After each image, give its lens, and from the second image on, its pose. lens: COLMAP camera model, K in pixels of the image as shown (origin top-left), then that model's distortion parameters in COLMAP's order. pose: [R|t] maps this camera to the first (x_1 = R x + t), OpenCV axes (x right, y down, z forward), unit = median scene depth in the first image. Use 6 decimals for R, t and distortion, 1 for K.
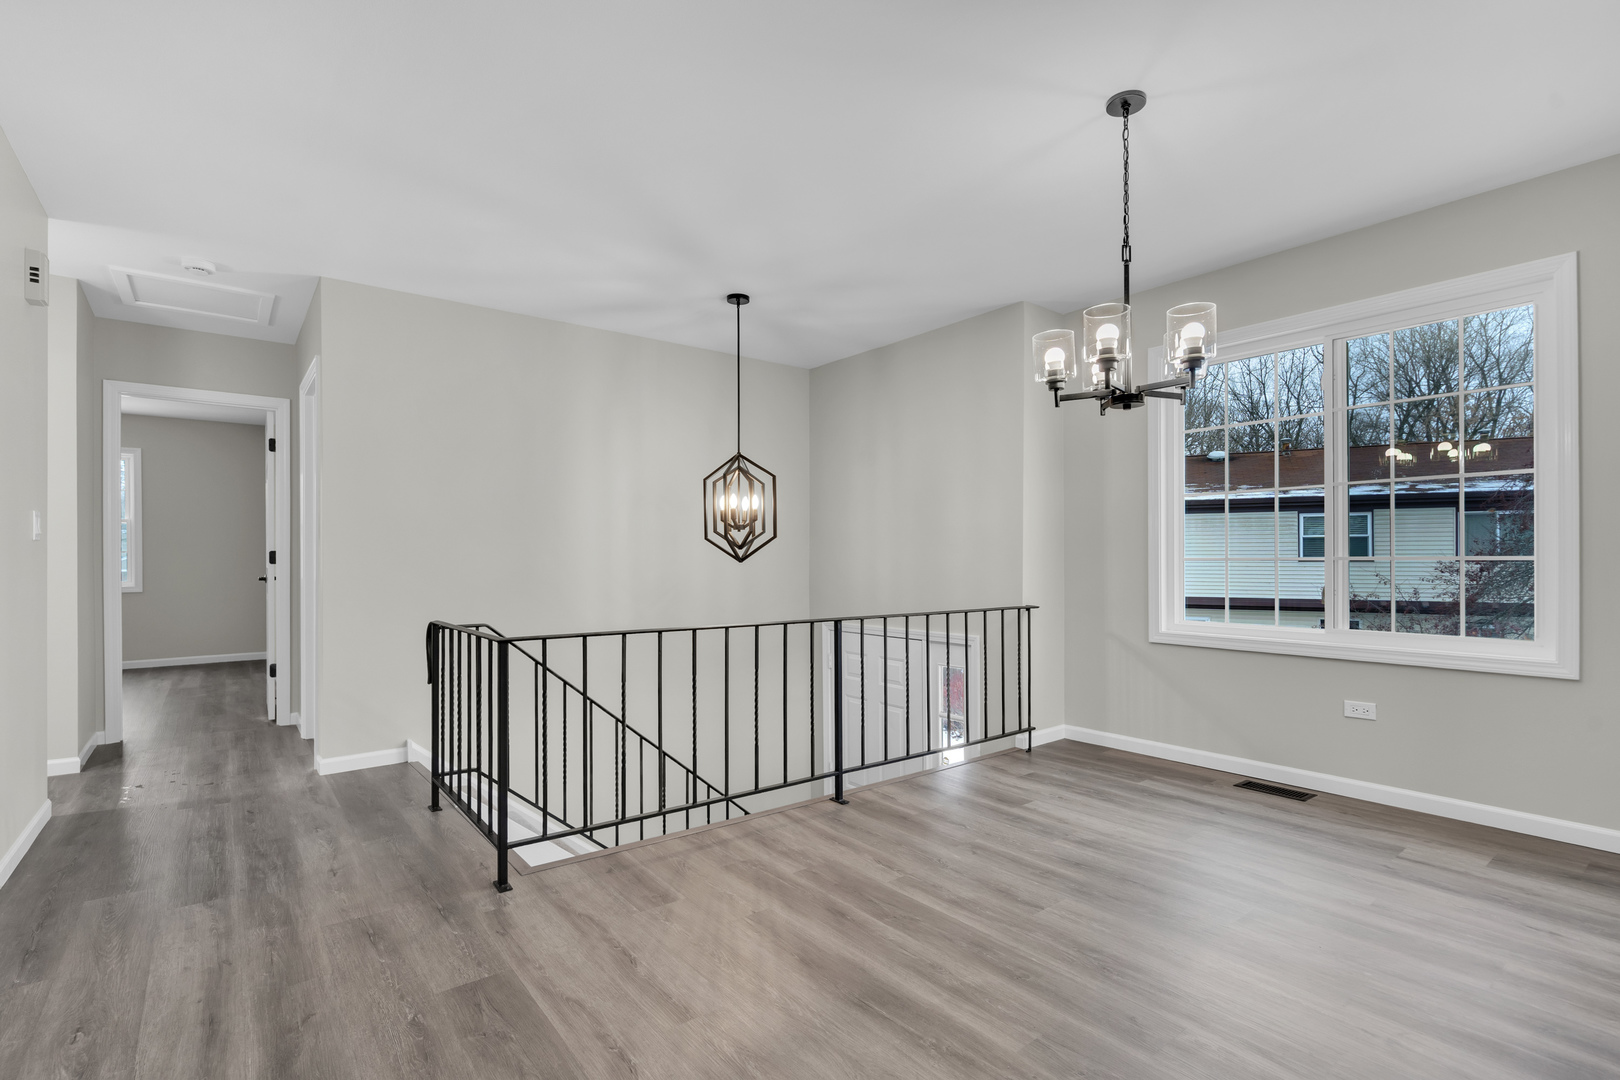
lens RADIAL K [[748.8, 0, 809.3], [0, 748.8, 572.4], [0, 0, 1]] dist [-0.003933, -0.000474]
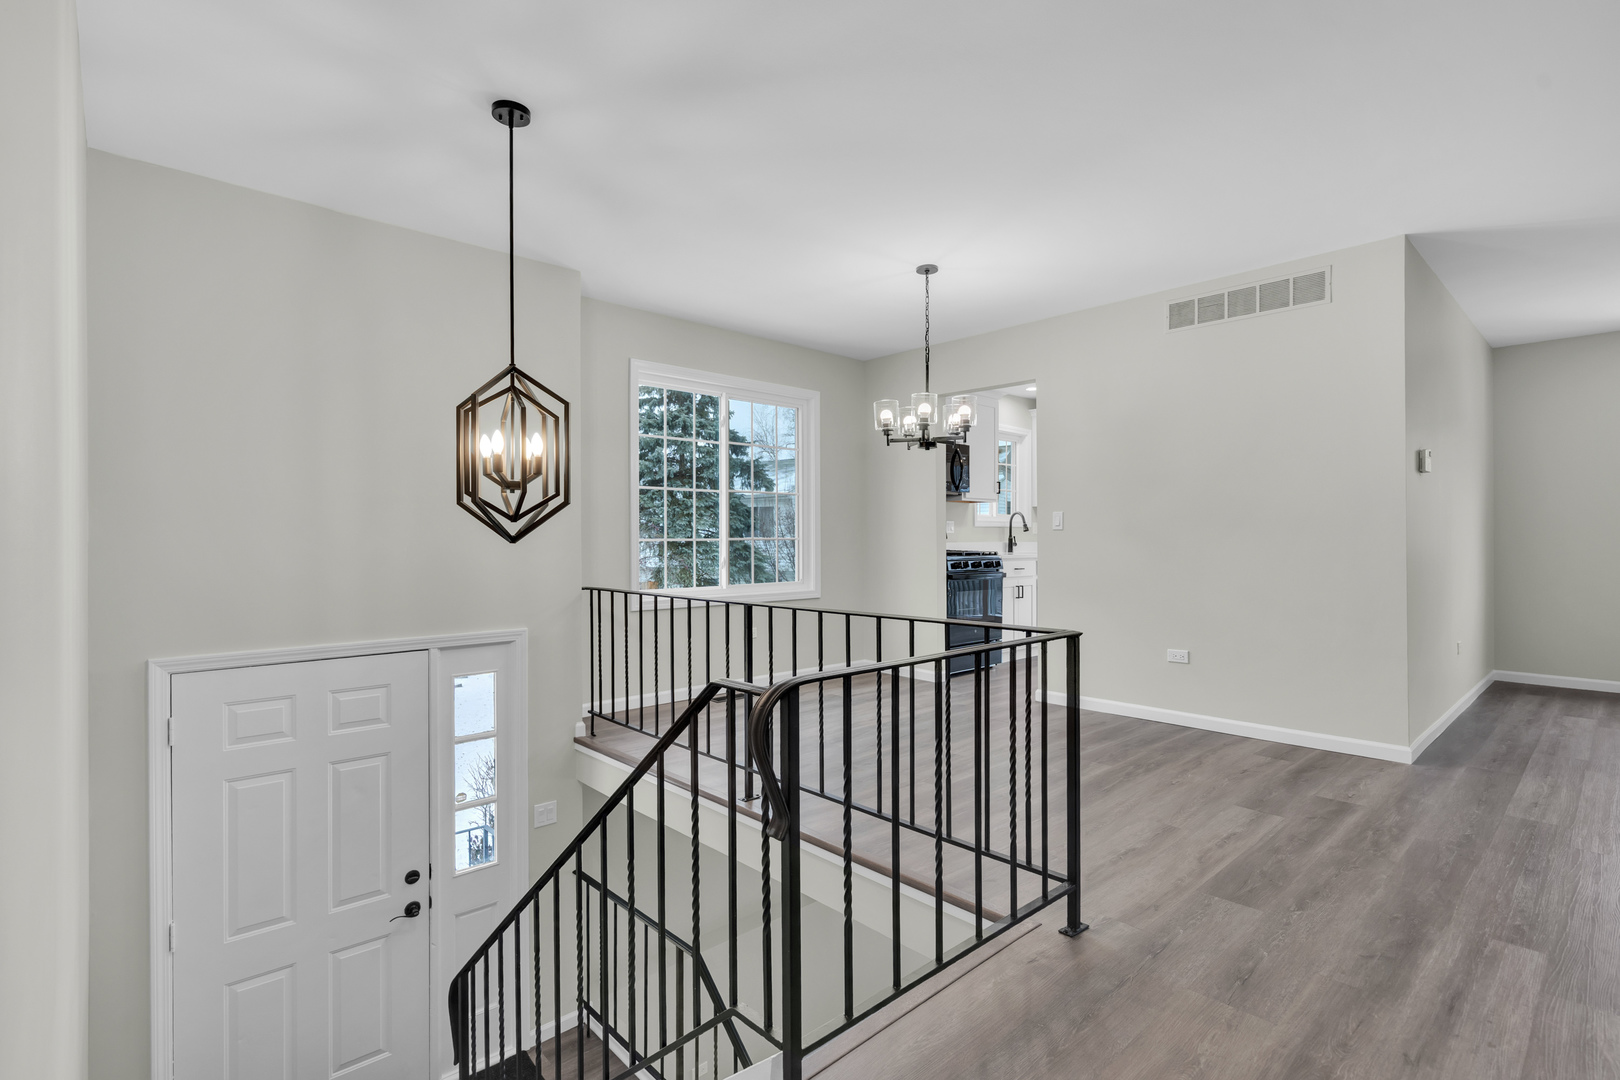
lens RADIAL K [[757.2, 0, 810.0], [0, 757.2, 540.0], [0, 0, 1]] dist [-0.002215, -0.000295]
pose [[-0.073313, 0.002693, 0.997305, -1.090826], [0.019503, 0.999809, -0.001266, -0.013648], [-0.997118, 0.019357, -0.073352, 1.198351]]
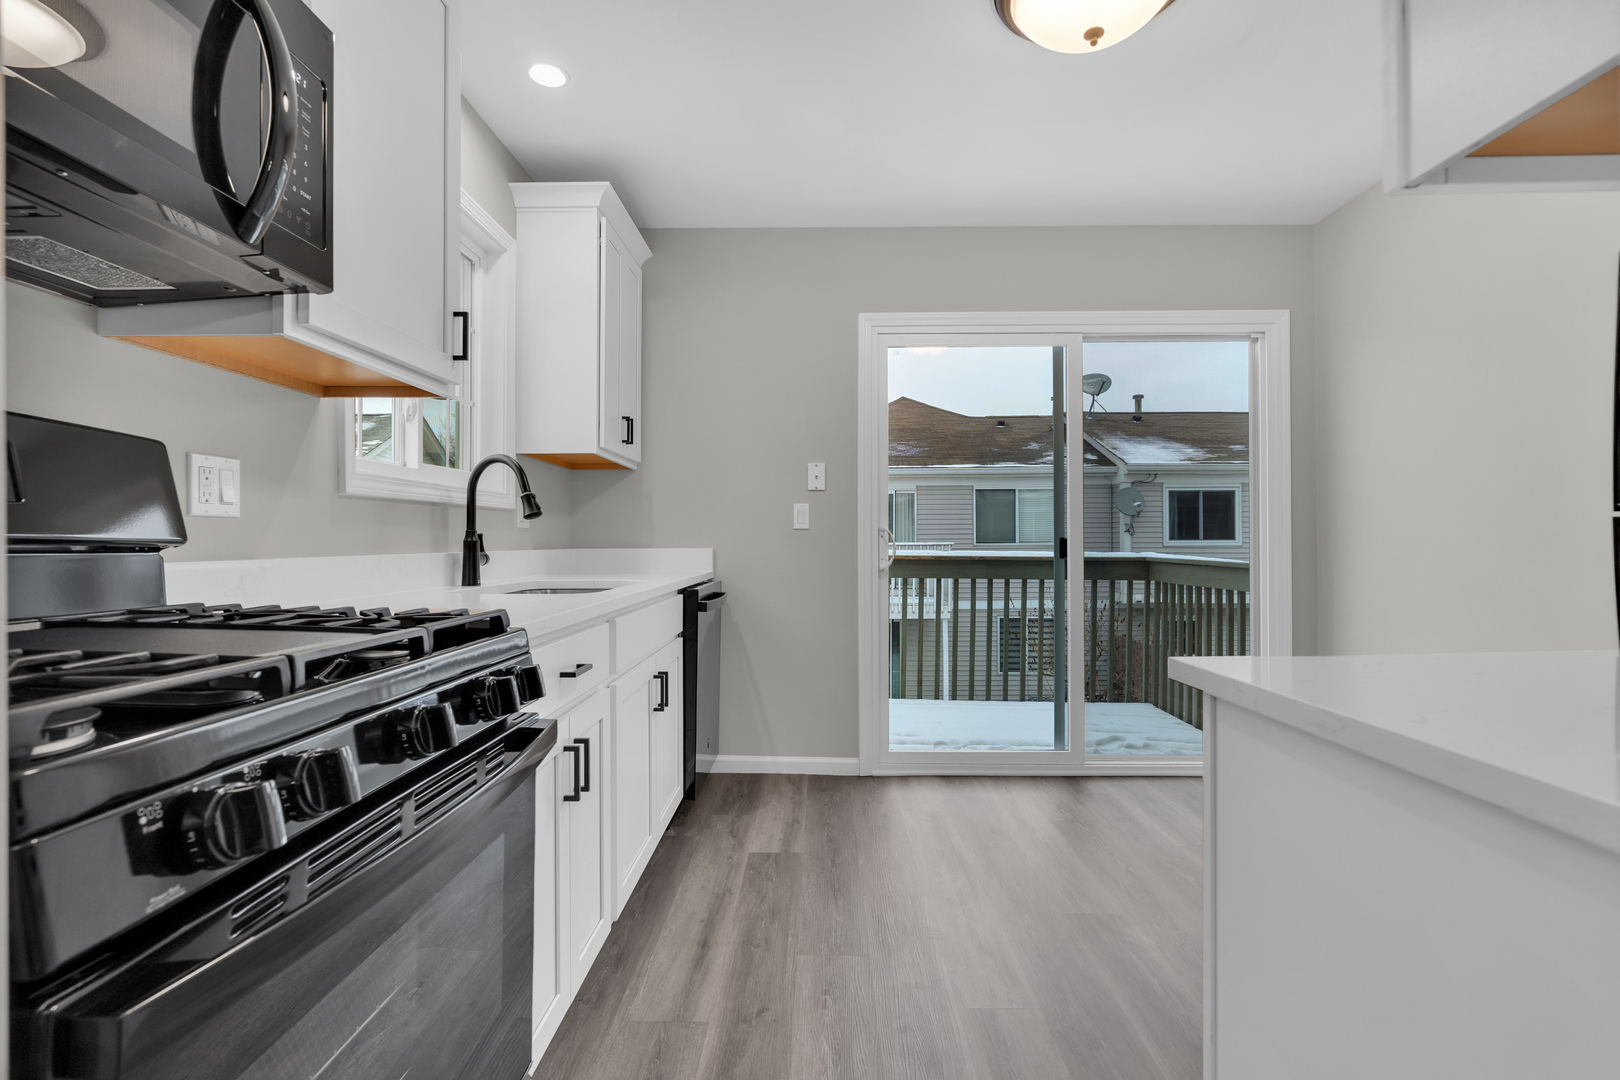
lens RADIAL K [[757.2, 0, 810.0], [0, 757.2, 540.0], [0, 0, 1]] dist [-0.002215, -0.000295]
pose [[-0.769358, 0.007286, 0.638776, 0.747934], [0.013679, 0.999894, 0.005070, -0.010319], [-0.638671, 0.012639, -0.769376, 0.681169]]
